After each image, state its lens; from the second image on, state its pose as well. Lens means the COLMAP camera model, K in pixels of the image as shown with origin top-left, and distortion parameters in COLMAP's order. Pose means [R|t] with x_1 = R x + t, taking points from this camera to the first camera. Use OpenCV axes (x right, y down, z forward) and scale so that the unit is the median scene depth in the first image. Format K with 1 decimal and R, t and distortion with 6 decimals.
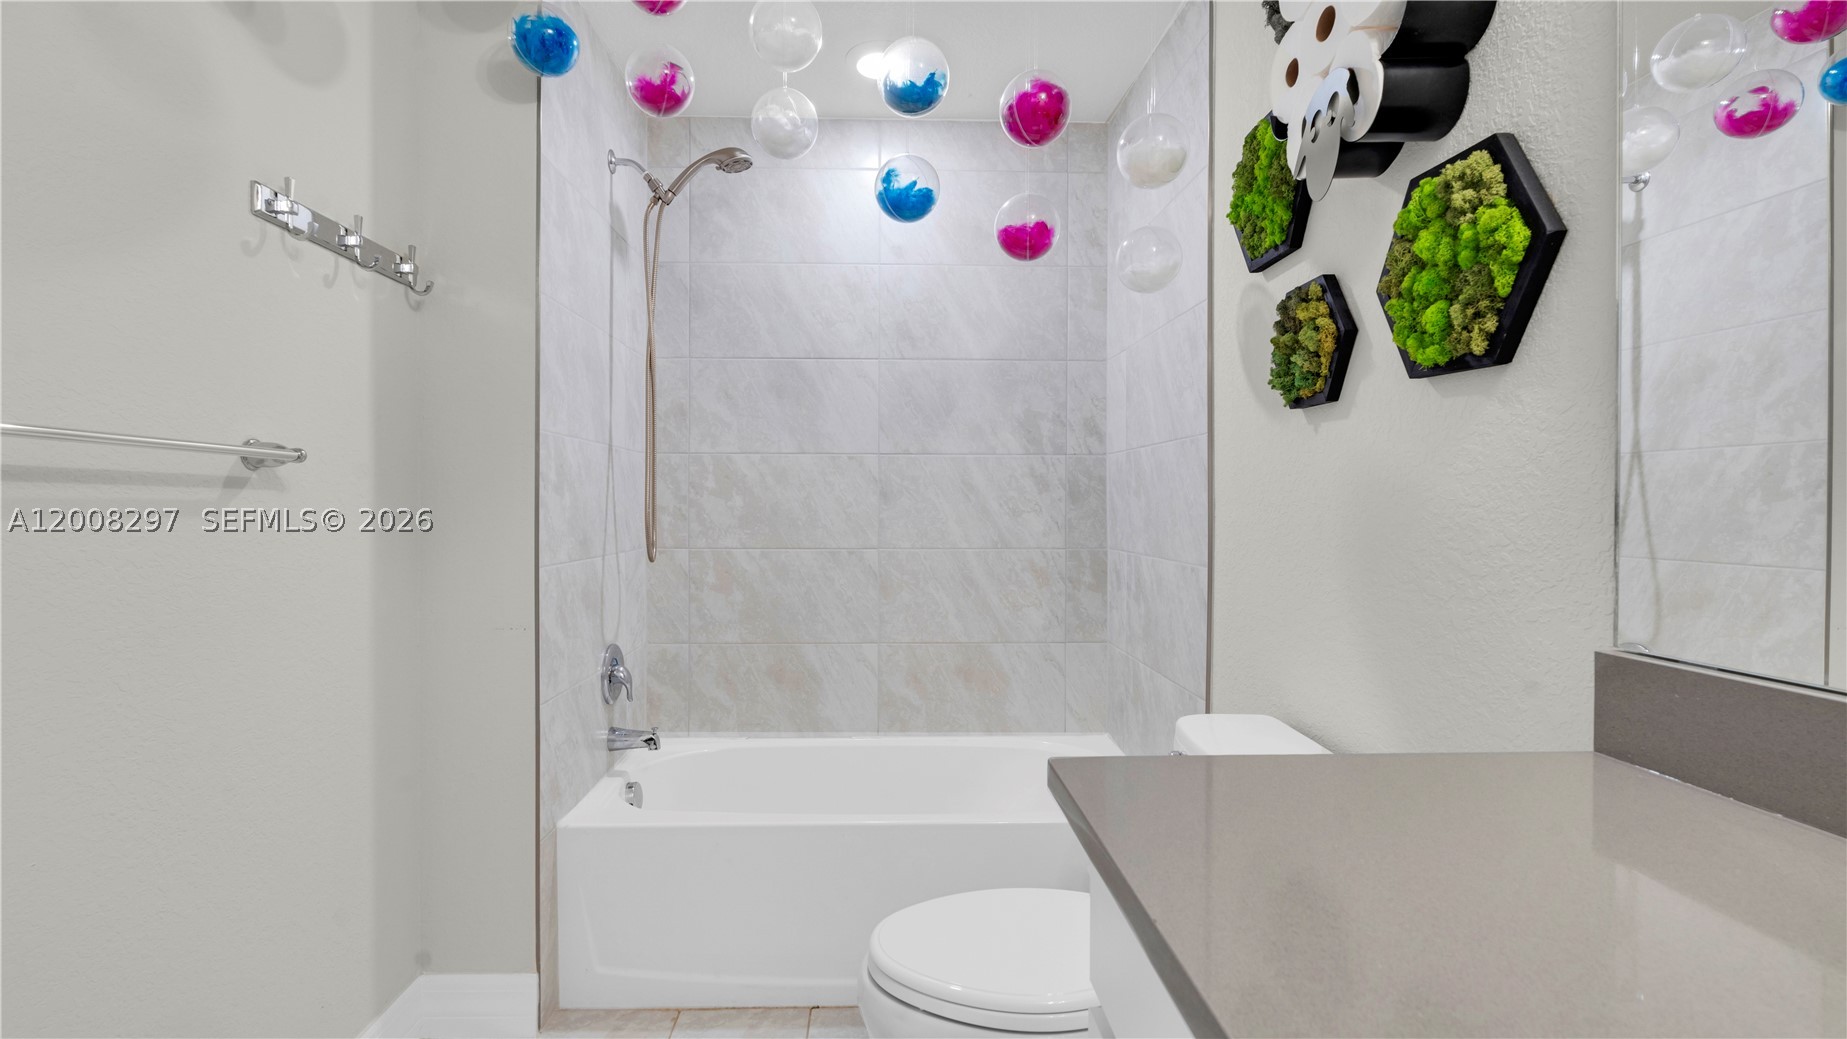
lens RADIAL K [[805.4, 0, 920.6], [0, 805.4, 509.1], [0, 0, 1]] dist [-0.003802, -0.000295]
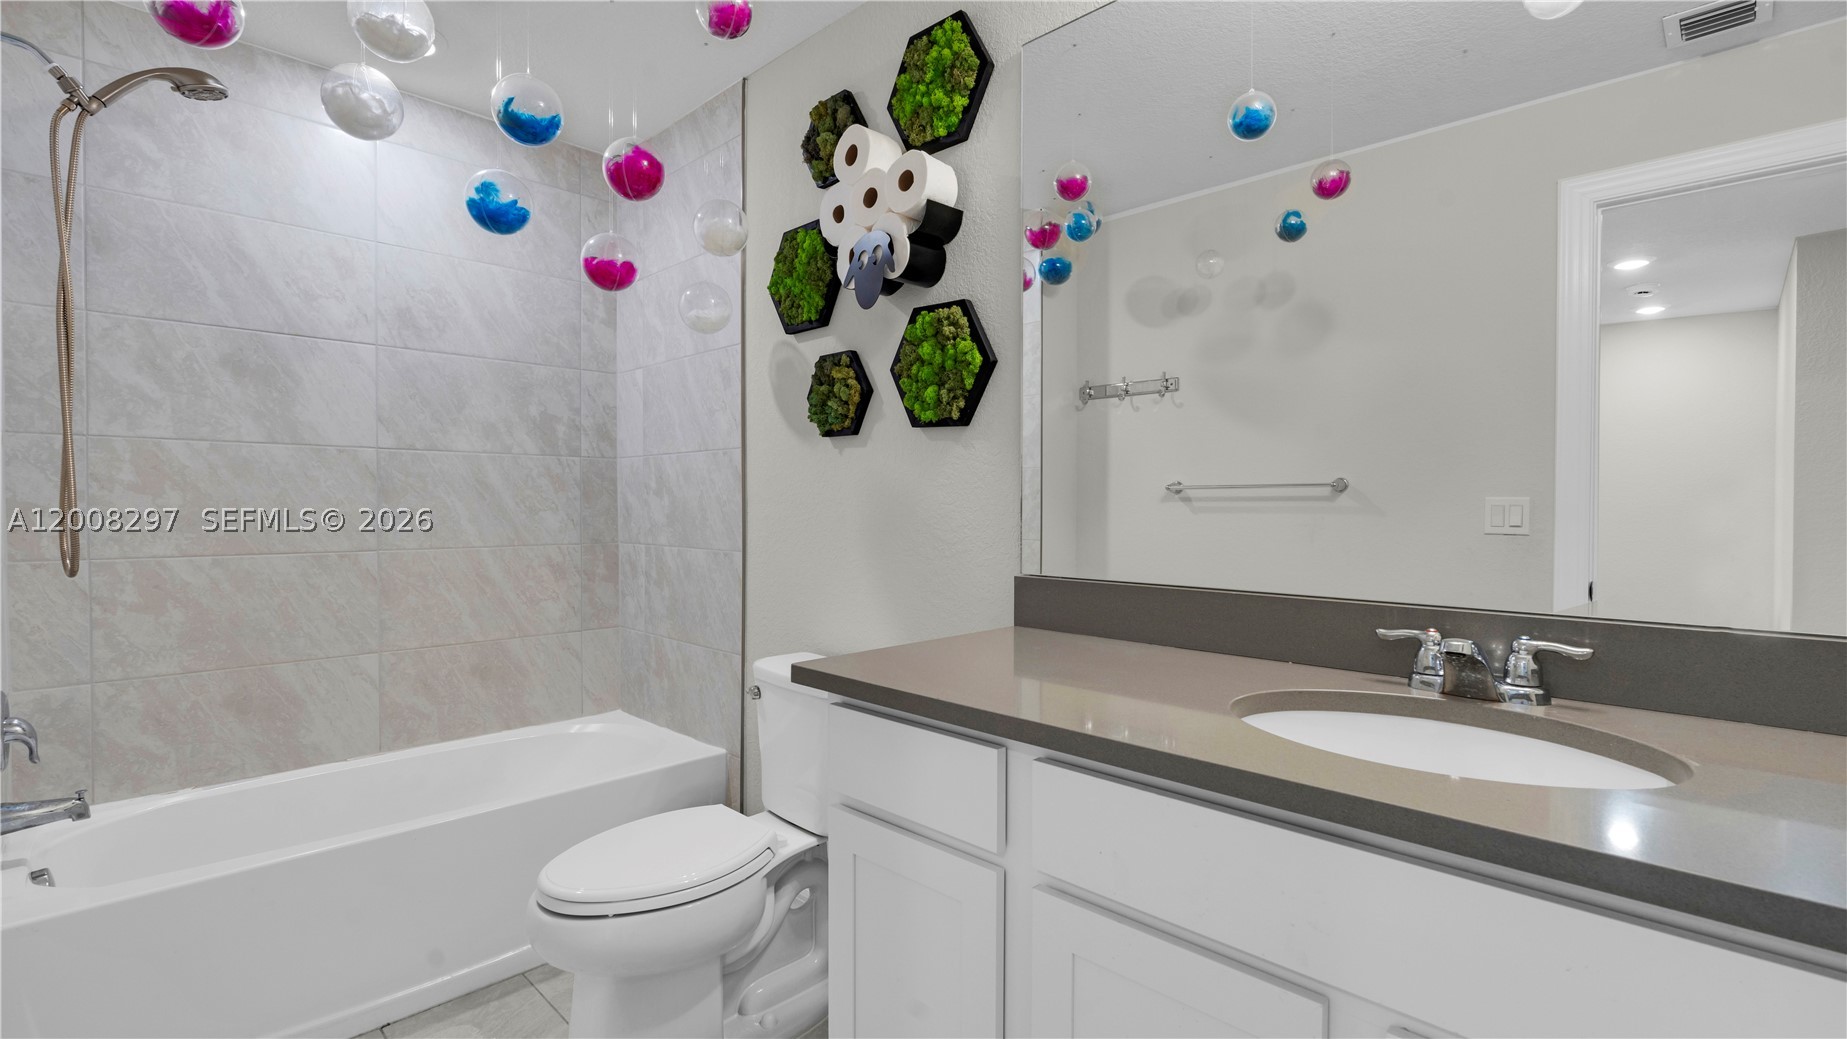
lens RADIAL K [[809.6, 0, 923.5], [0, 809.6, 519.5], [0, 0, 1]] dist [-0.002074, -0.000344]
pose [[0.723880, -0.012132, 0.689820, -0.372125], [0.003051, 0.999892, 0.014384, 0.003227], [-0.689919, -0.008308, 0.723838, -0.160620]]
